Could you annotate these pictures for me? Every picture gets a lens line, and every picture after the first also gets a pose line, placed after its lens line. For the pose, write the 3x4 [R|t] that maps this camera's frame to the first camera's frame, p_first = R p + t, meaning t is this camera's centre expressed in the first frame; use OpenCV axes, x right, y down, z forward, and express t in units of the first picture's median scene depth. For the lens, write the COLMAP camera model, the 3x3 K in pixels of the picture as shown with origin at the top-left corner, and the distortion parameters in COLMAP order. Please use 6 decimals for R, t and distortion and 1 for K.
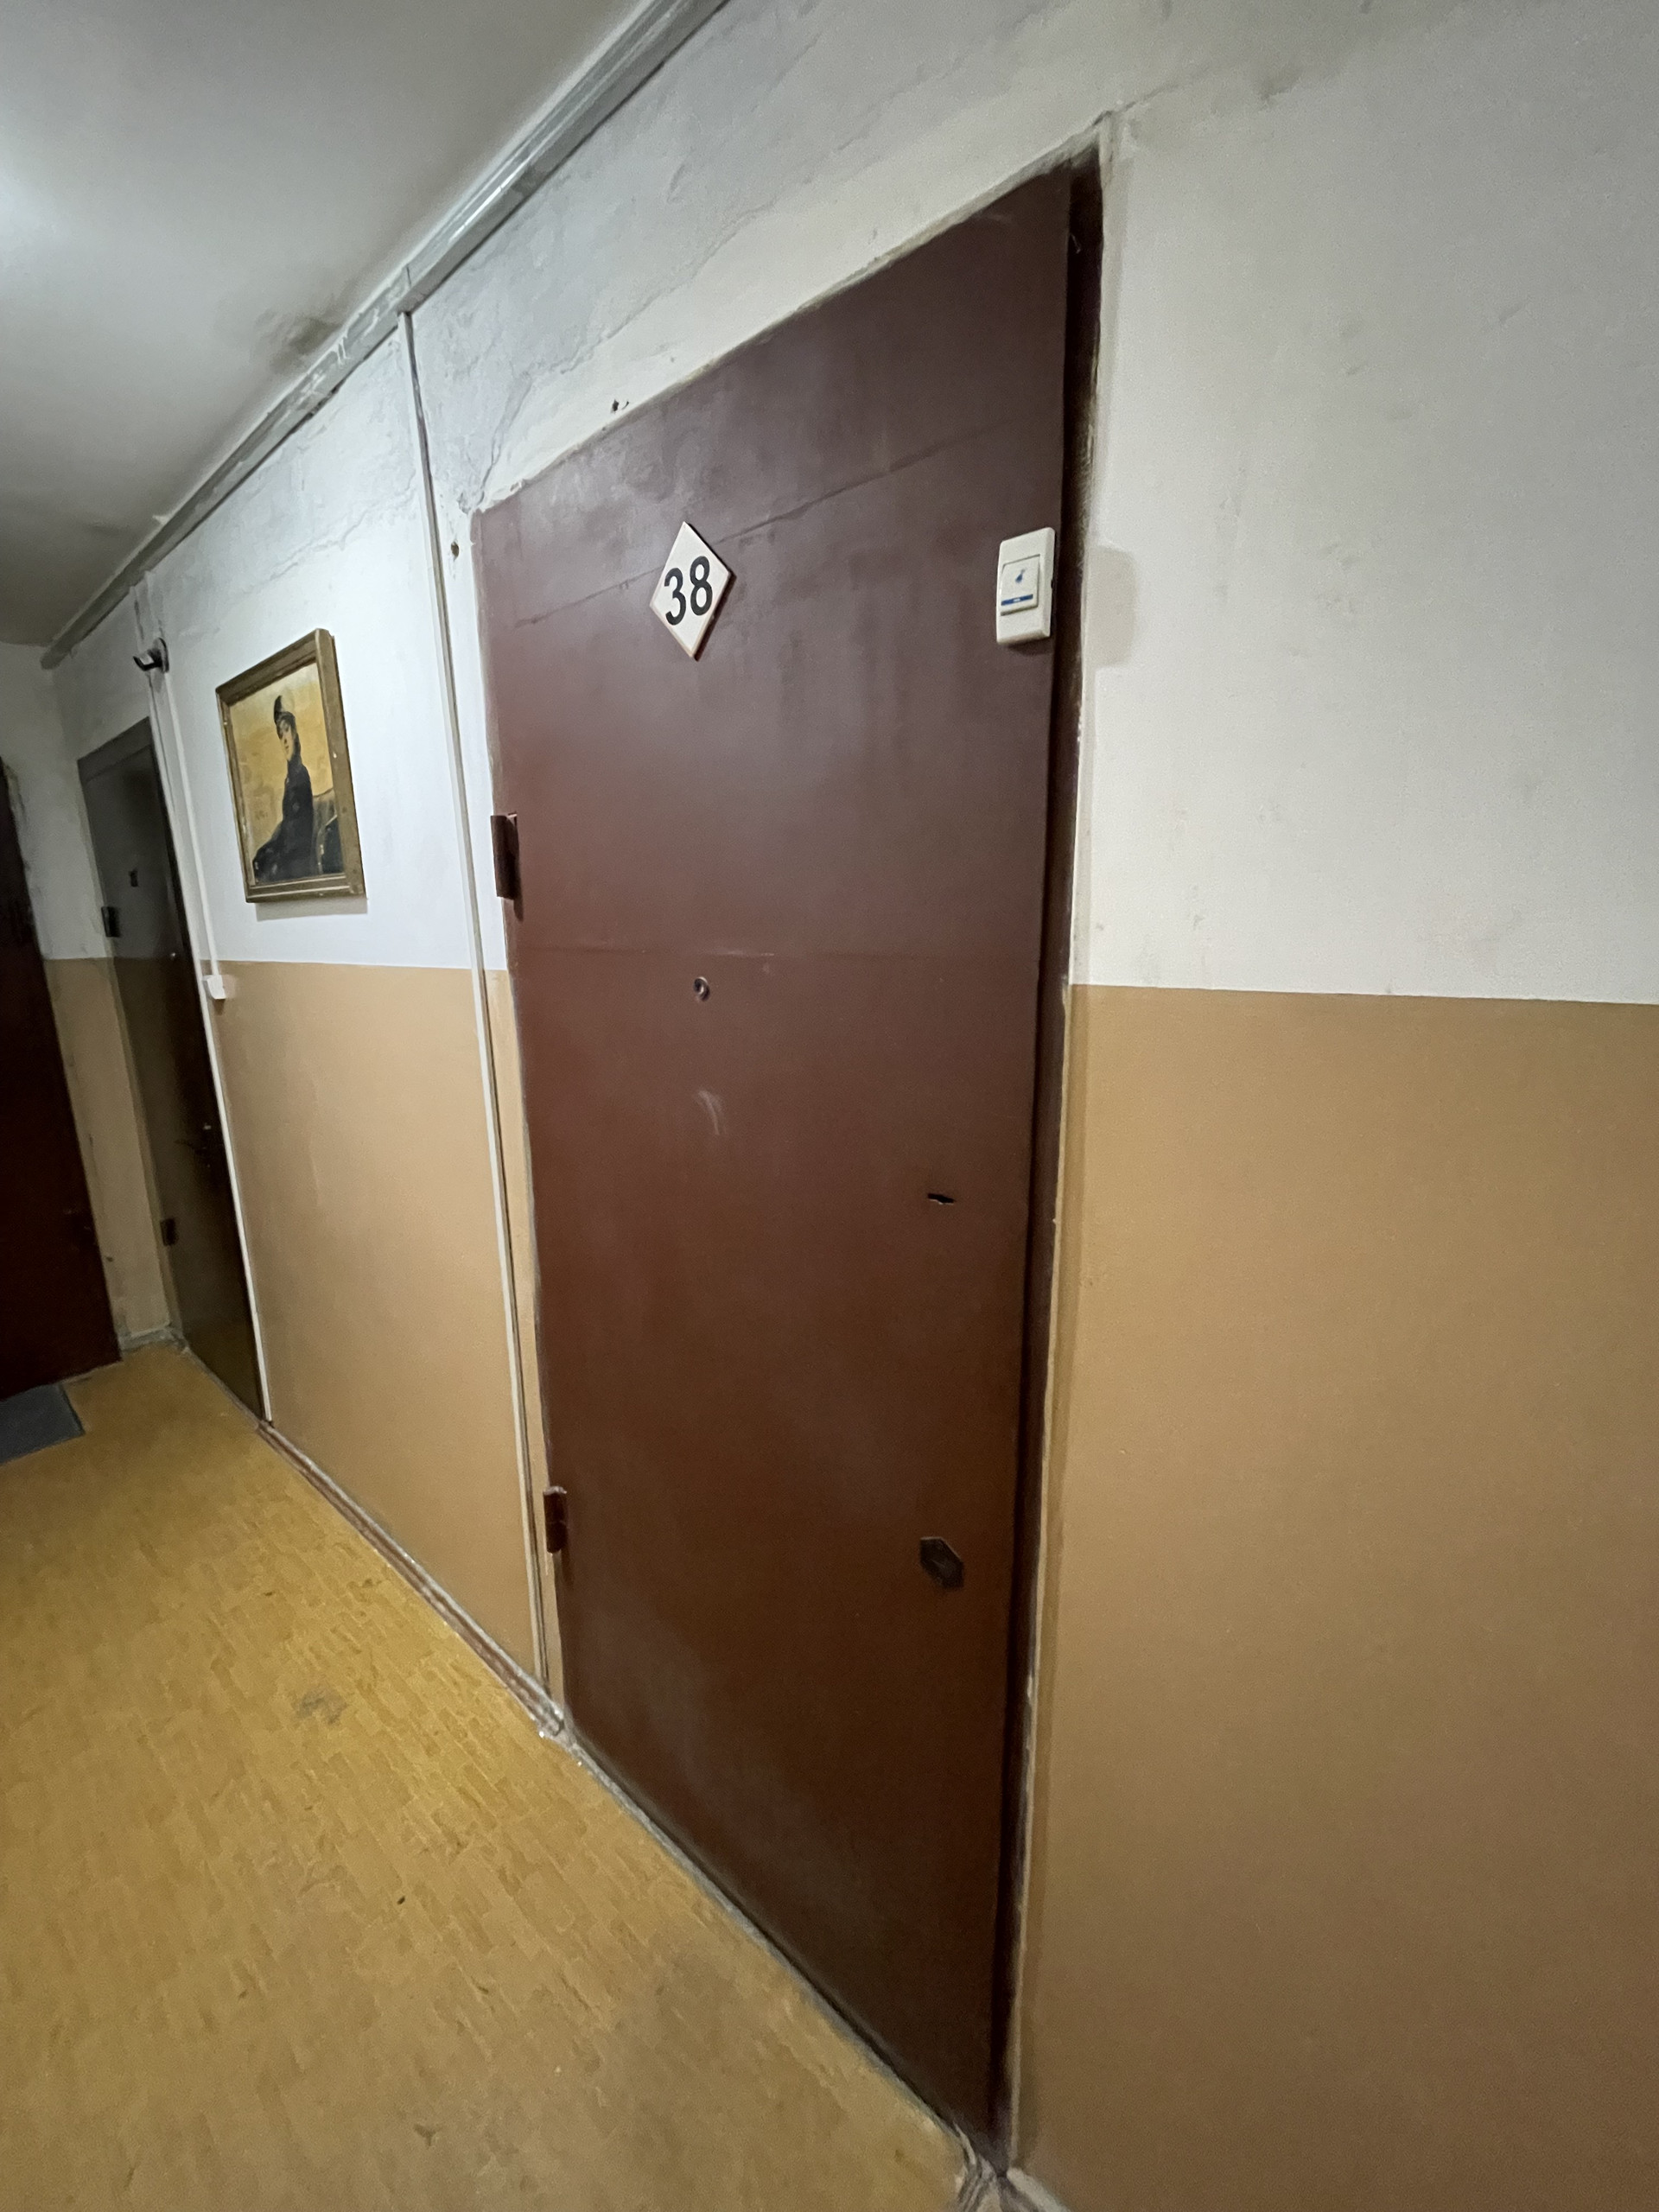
lens RADIAL K [[892.6, 0, 831.3], [0, 892.6, 1109.7], [0, 0, 1]] dist [-0.004508, 0.000494]
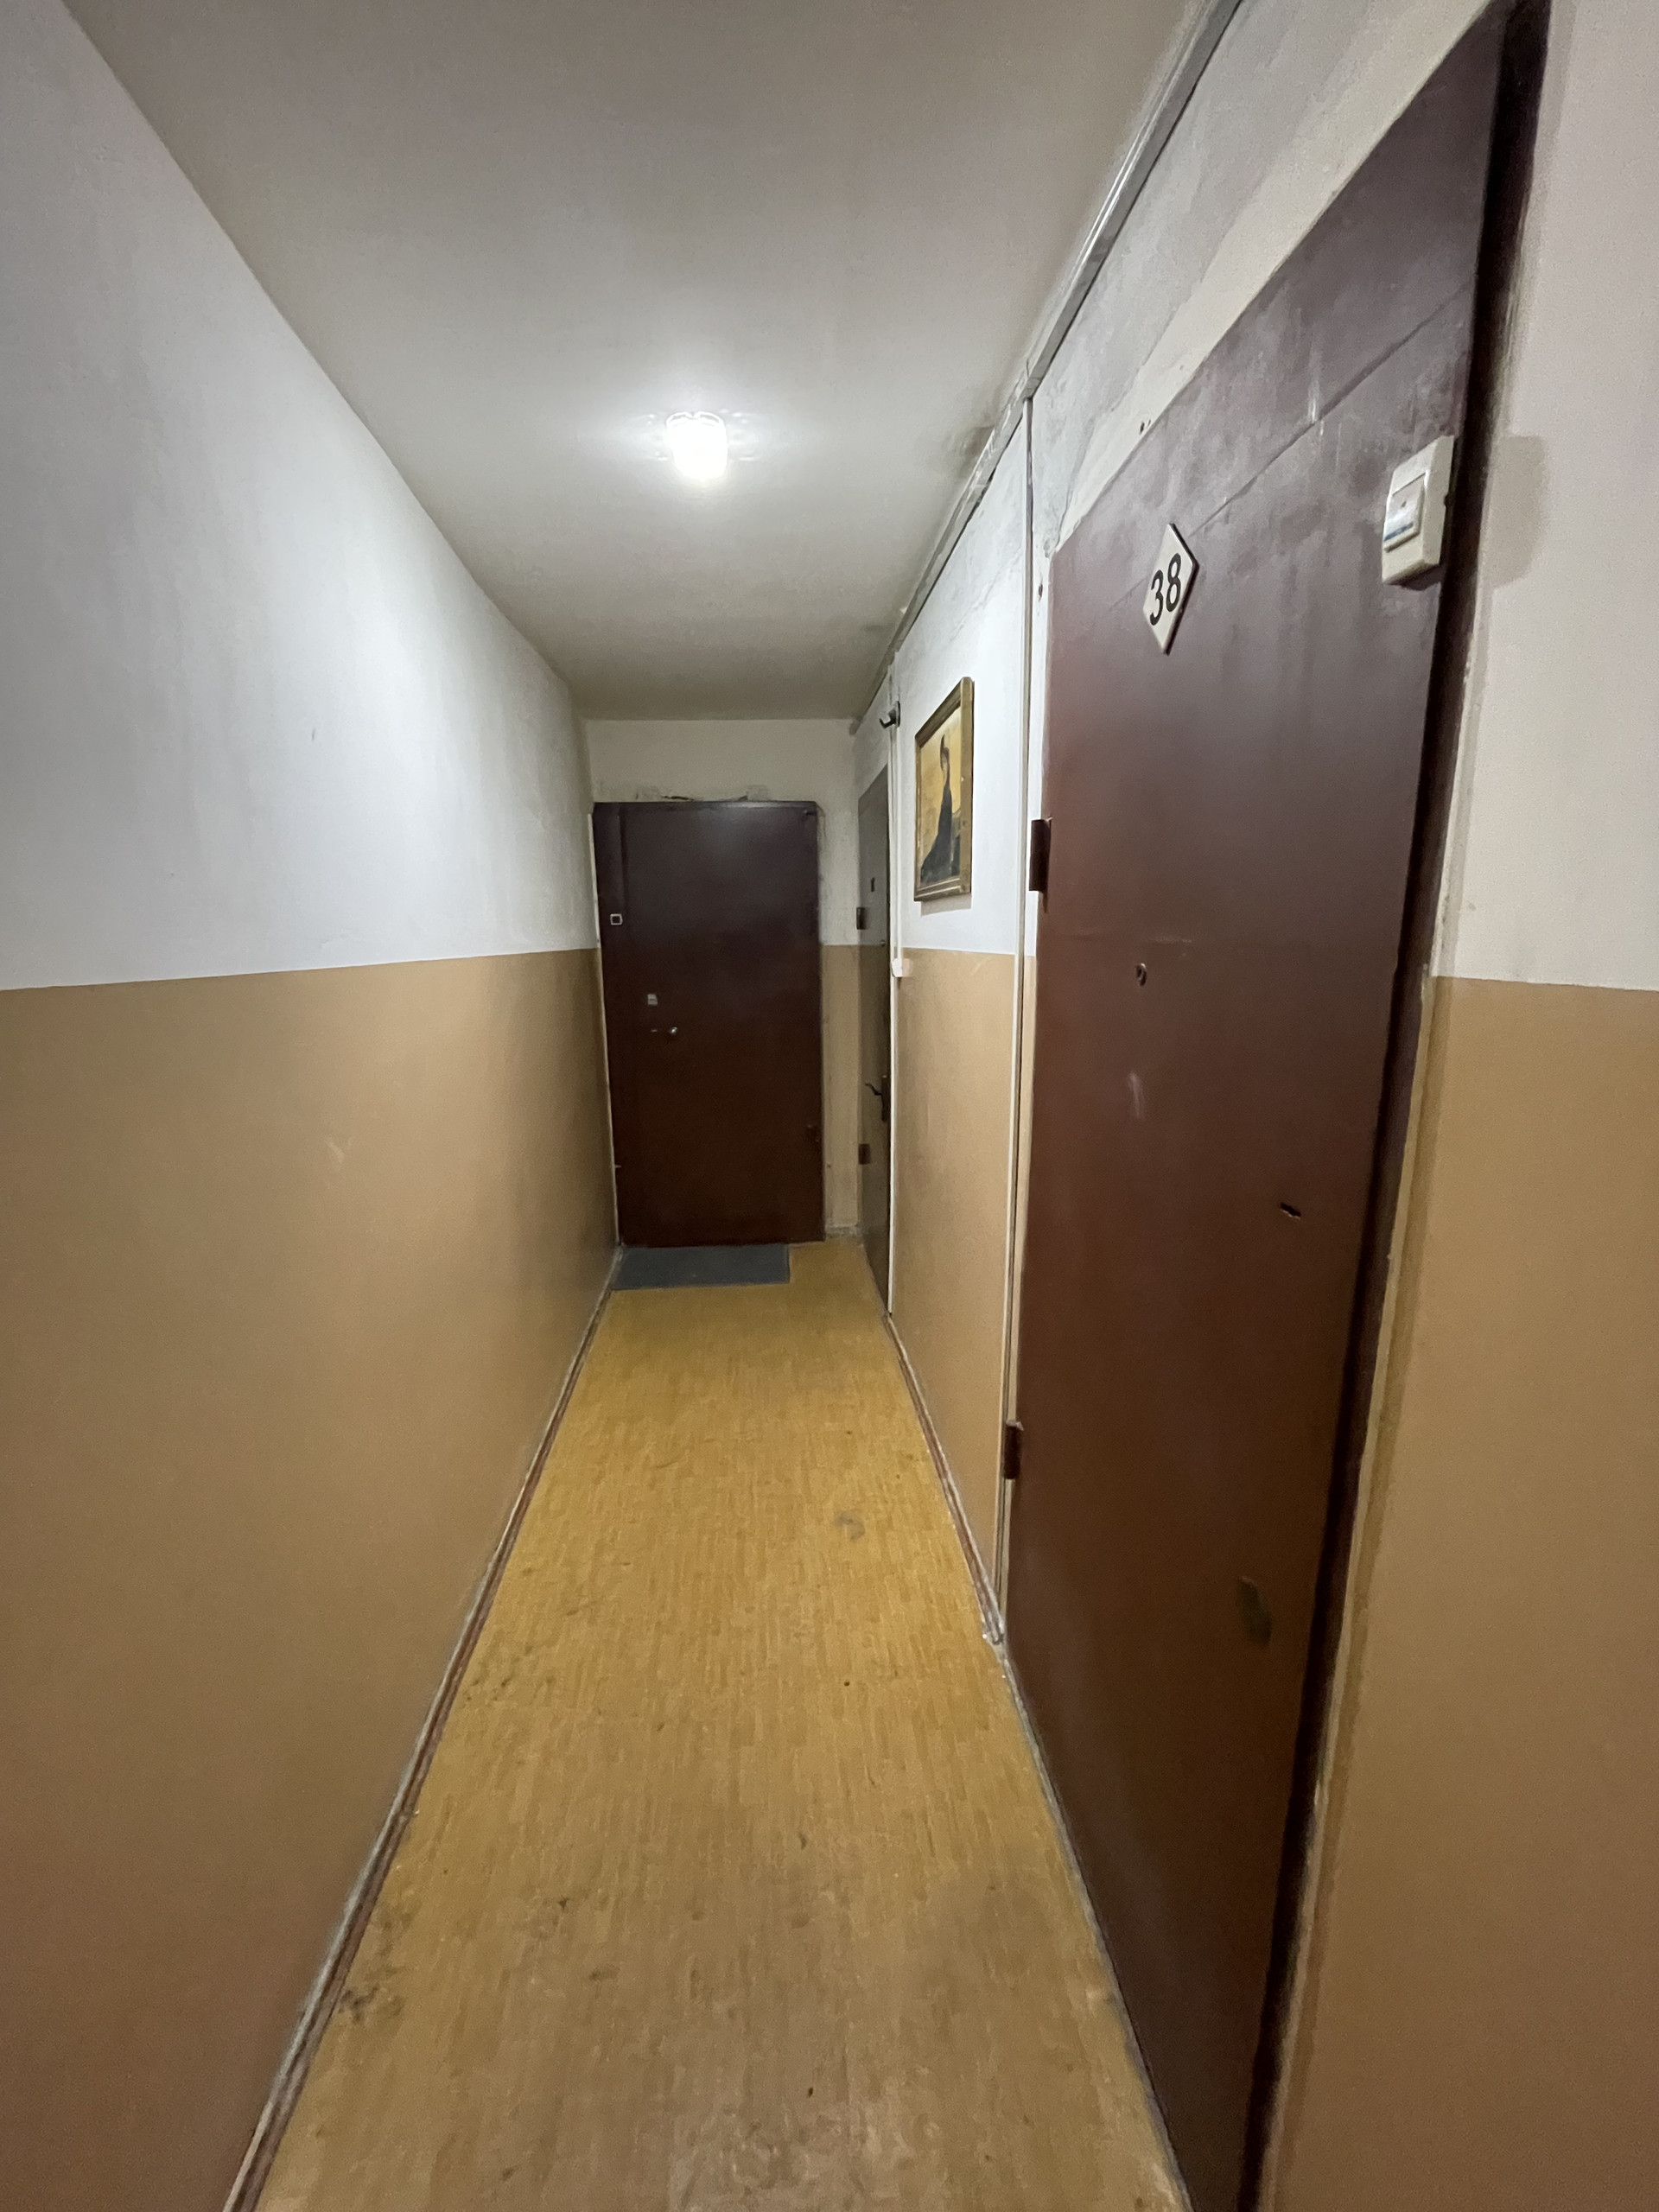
lens RADIAL K [[892.6, 0, 832.9], [0, 892.6, 1111.7], [0, 0, 1]] dist [-0.004508, 0.000494]
pose [[0.716204, 0.147265, -0.682177, 0.239288], [-0.146998, 0.987386, 0.058822, 0.009436], [0.682235, 0.058150, 0.728817, 0.009892]]
